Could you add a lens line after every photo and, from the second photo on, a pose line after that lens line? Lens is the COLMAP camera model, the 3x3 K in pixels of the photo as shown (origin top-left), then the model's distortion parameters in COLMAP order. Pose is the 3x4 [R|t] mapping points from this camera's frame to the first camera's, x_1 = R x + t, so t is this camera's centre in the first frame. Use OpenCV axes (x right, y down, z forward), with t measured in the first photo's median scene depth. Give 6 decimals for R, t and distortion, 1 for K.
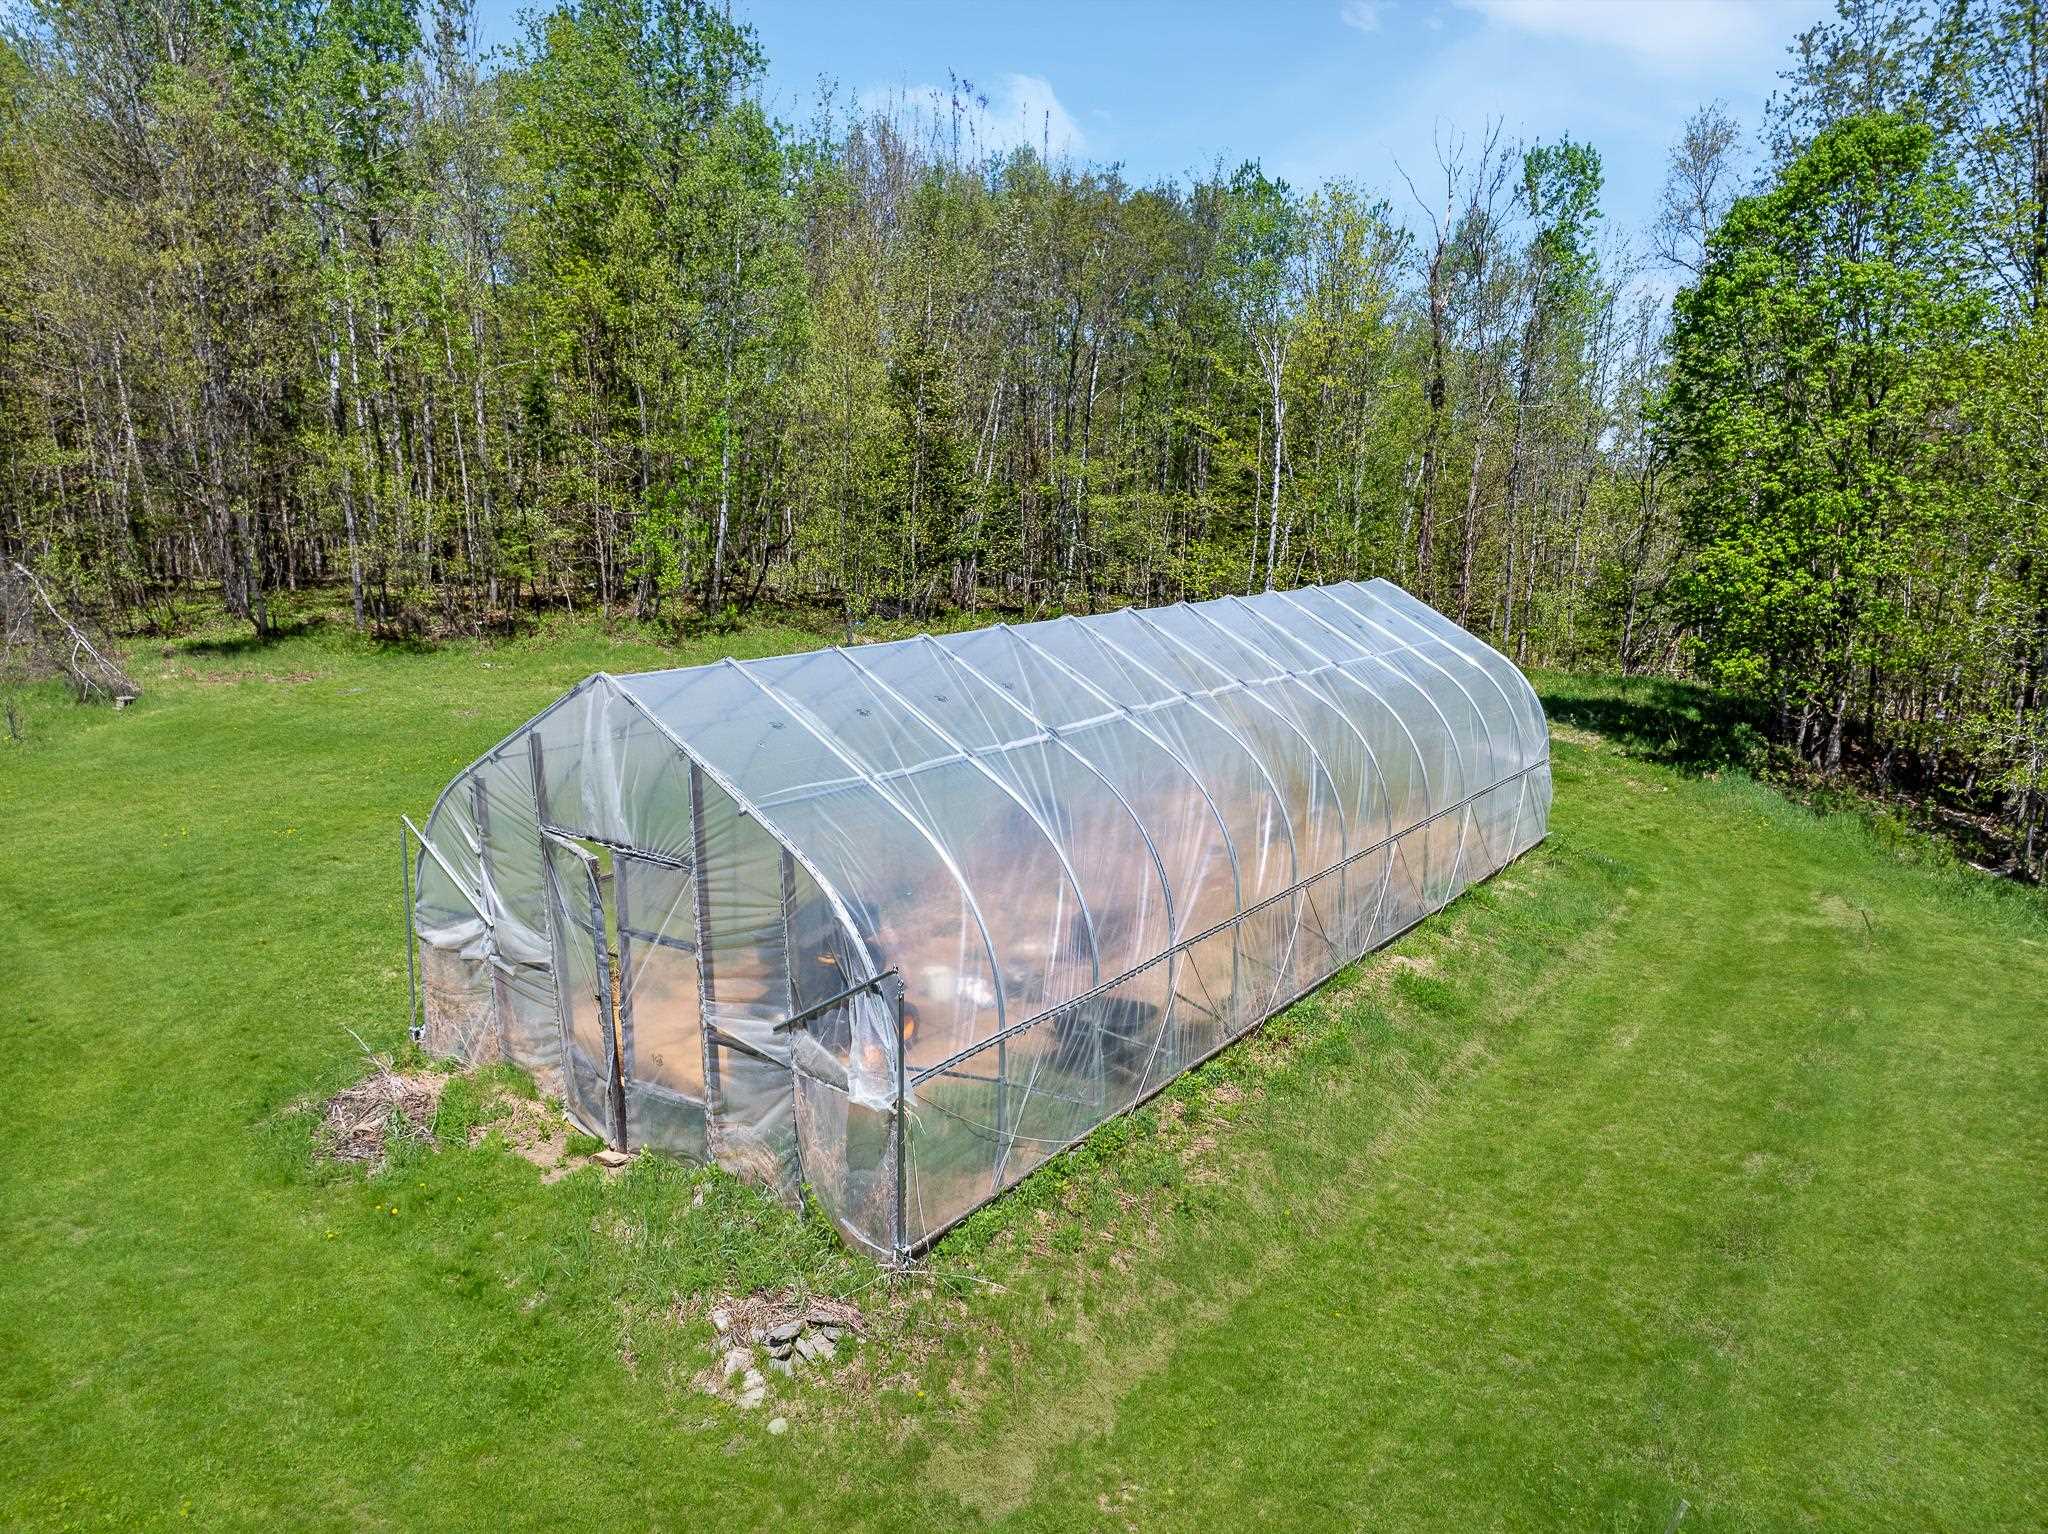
lens RADIAL K [[1448.0, 0, 1031.4], [0, 1448.0, 765.2], [0, 0, 1]] dist [-0.051524, 0.024185]
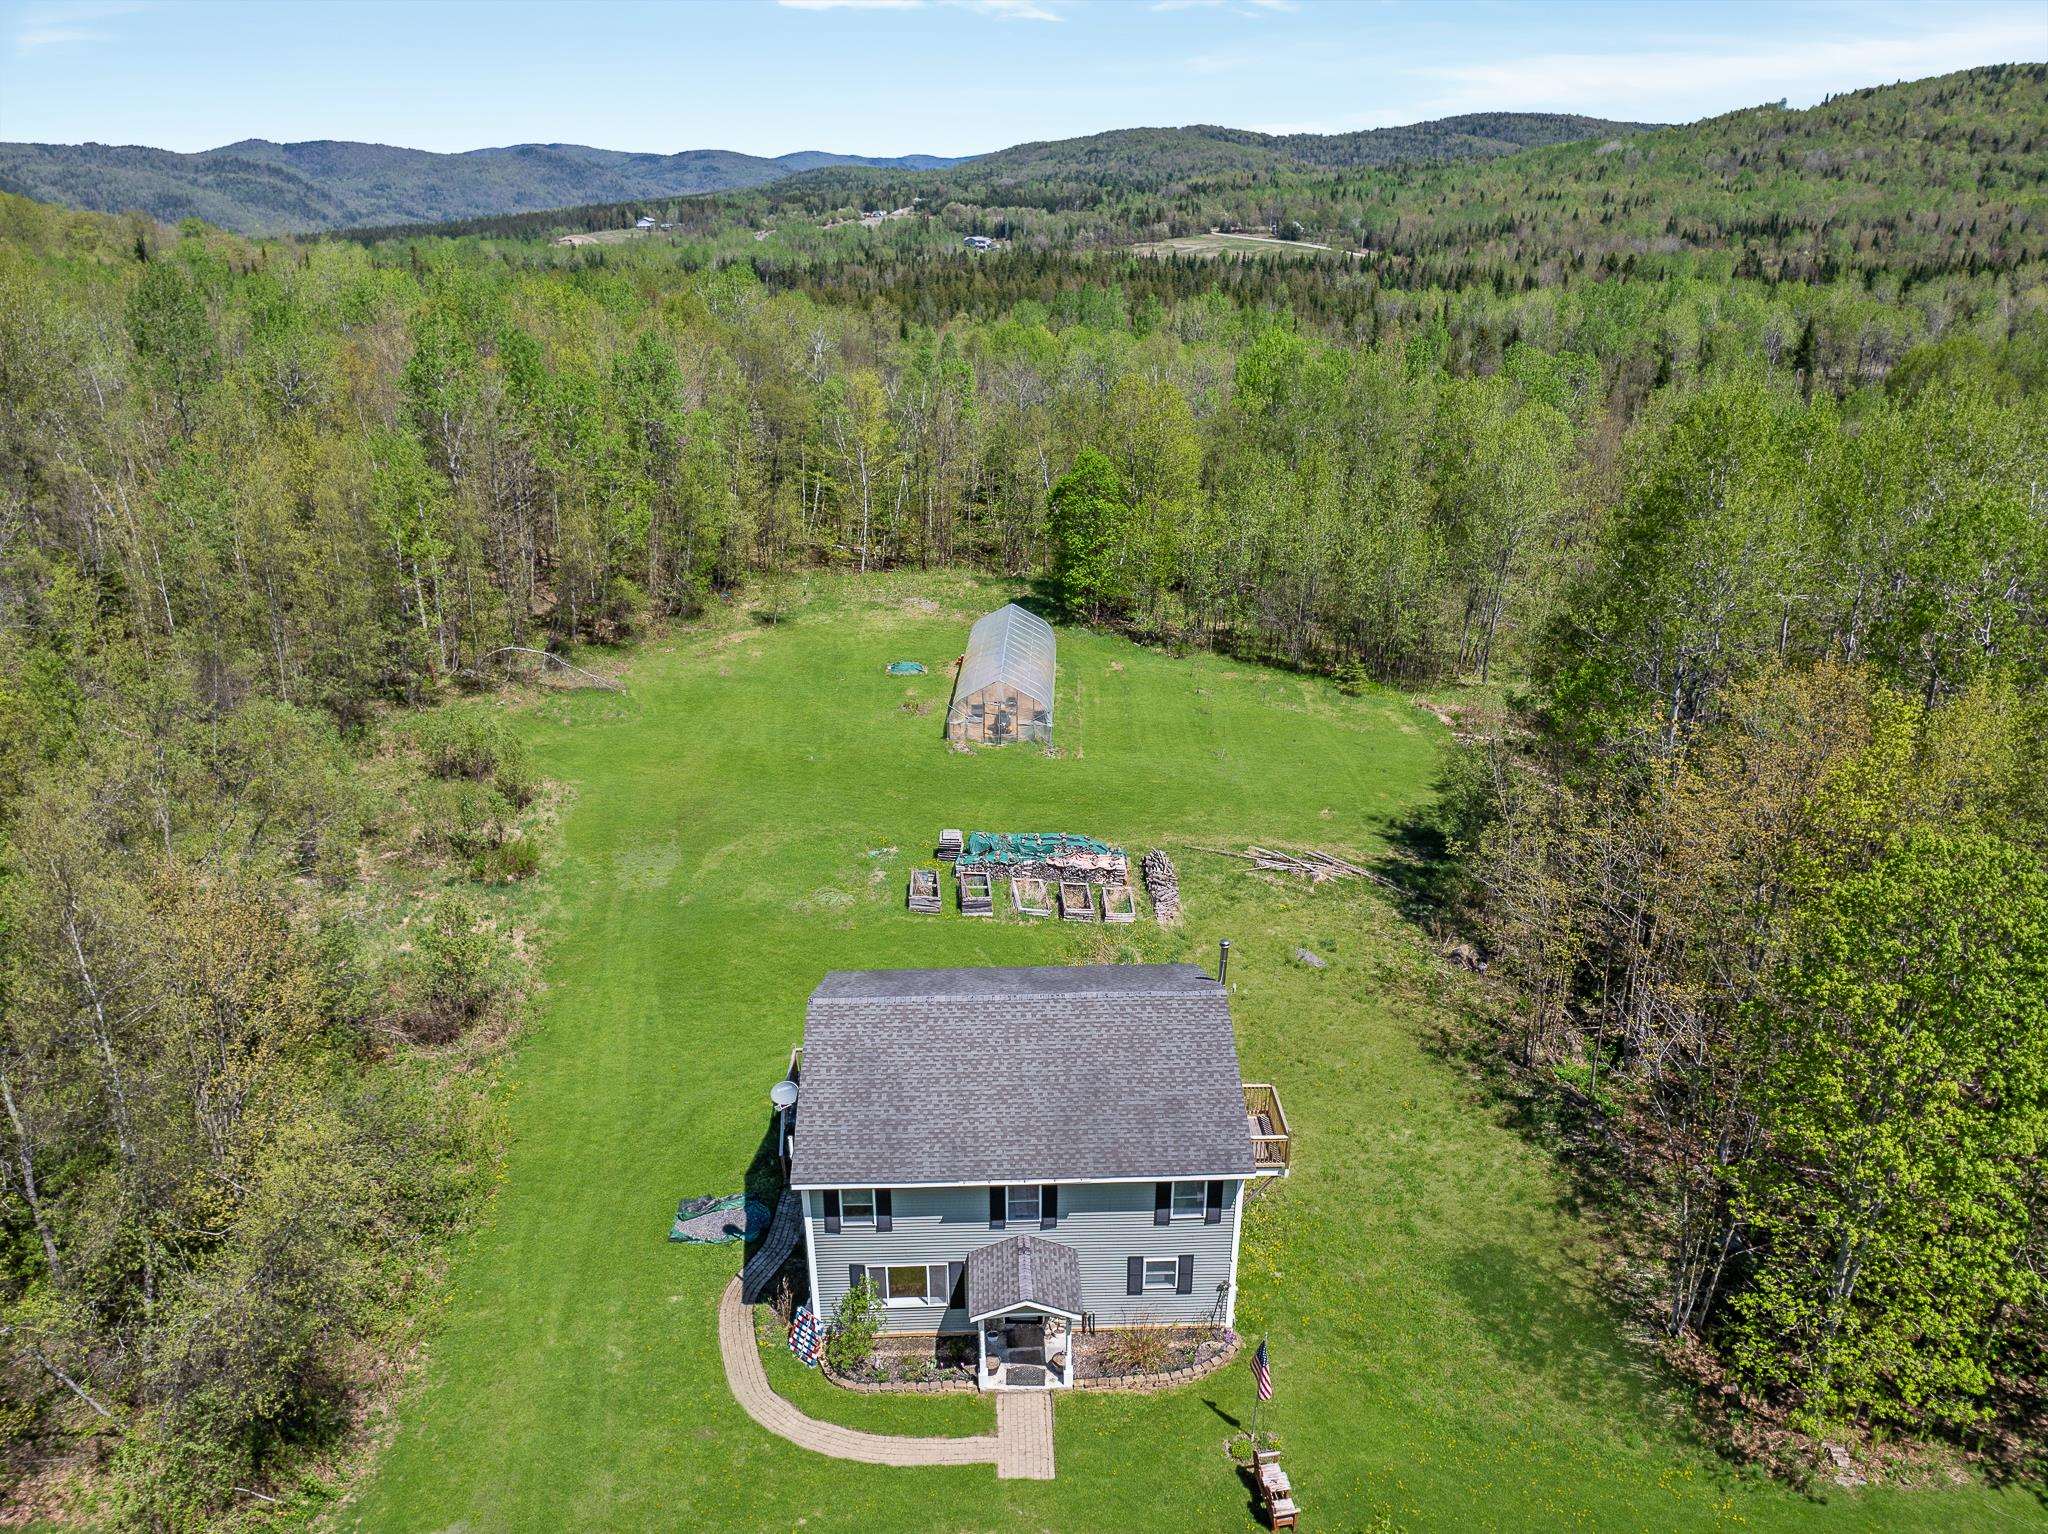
lens RADIAL K [[1448.0, 0, 1040.9], [0, 1448.0, 758.6], [0, 0, 1]] dist [-0.051524, 0.024185]
pose [[0.828969, -0.220933, 0.513809, -2.988244], [0.115431, 0.966477, 0.229342, -1.000169], [-0.547254, -0.130808, 0.826682, -3.931017]]
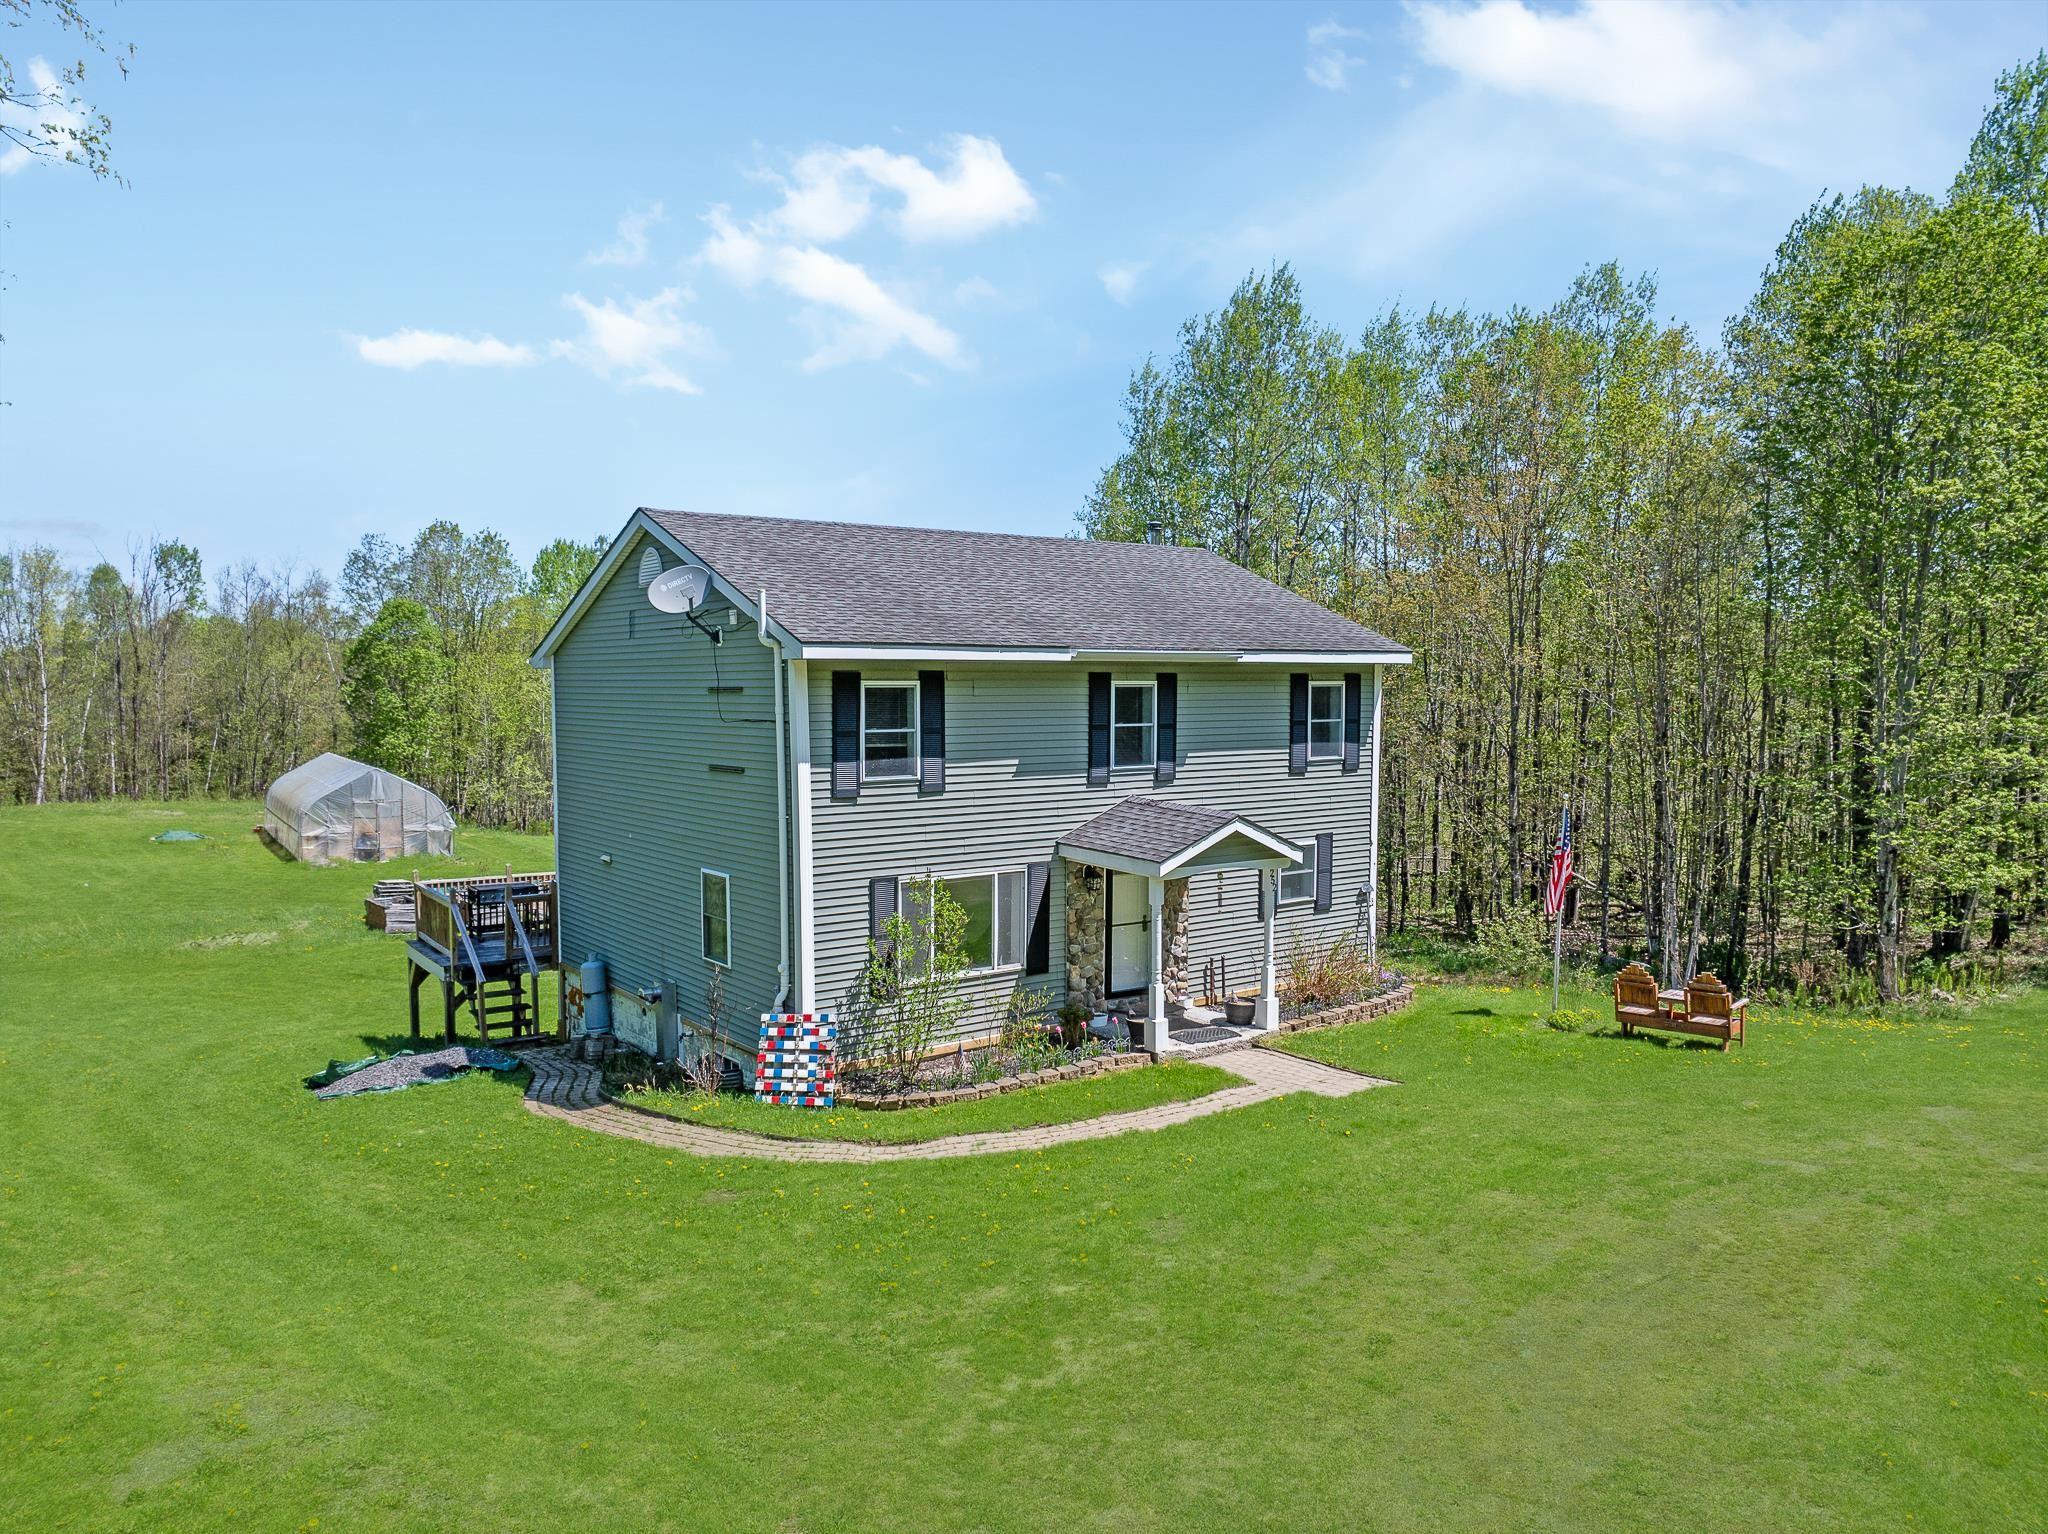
lens RADIAL K [[1448.0, 0, 1020.8], [0, 1448.0, 765.8], [0, 0, 1]] dist [-0.051524, 0.024185]
pose [[0.369723, -0.064595, 0.926894, -3.292560], [0.188559, 0.982039, -0.006774, 0.305951], [-0.909808, 0.177279, 0.375262, -2.427104]]
